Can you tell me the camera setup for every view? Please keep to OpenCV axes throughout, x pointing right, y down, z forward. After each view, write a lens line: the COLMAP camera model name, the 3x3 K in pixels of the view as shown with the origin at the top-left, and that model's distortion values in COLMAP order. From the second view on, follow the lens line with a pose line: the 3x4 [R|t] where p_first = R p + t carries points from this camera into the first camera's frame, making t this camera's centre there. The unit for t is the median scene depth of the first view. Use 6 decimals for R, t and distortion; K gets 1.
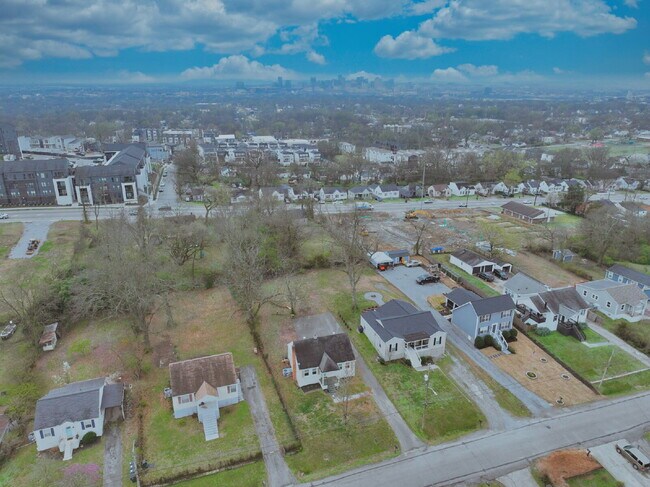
lens RADIAL K [[446.2, 0, 321.5], [0, 446.2, 272.3], [0, 0, 1]] dist [0.002540, 0.002420]
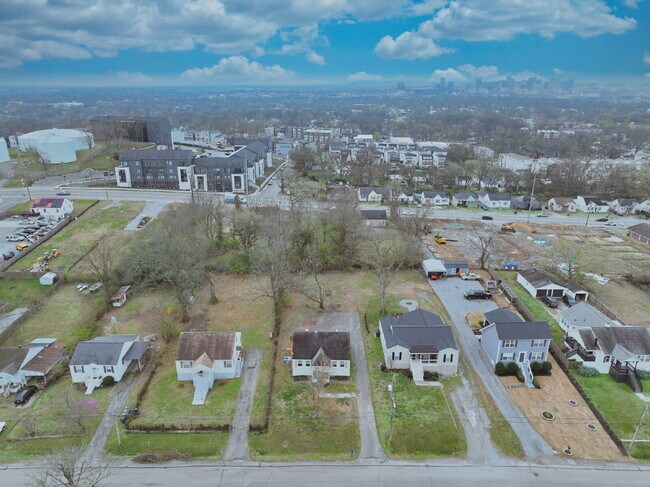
lens RADIAL K [[446.2, 0, 321.5], [0, 446.2, 272.3], [0, 0, 1]] dist [0.002540, 0.002420]
pose [[0.944923, 0.126112, -0.302020, 0.234748], [-0.126892, 0.991769, 0.017119, -0.006418], [0.301693, 0.022148, 0.953148, 0.019013]]
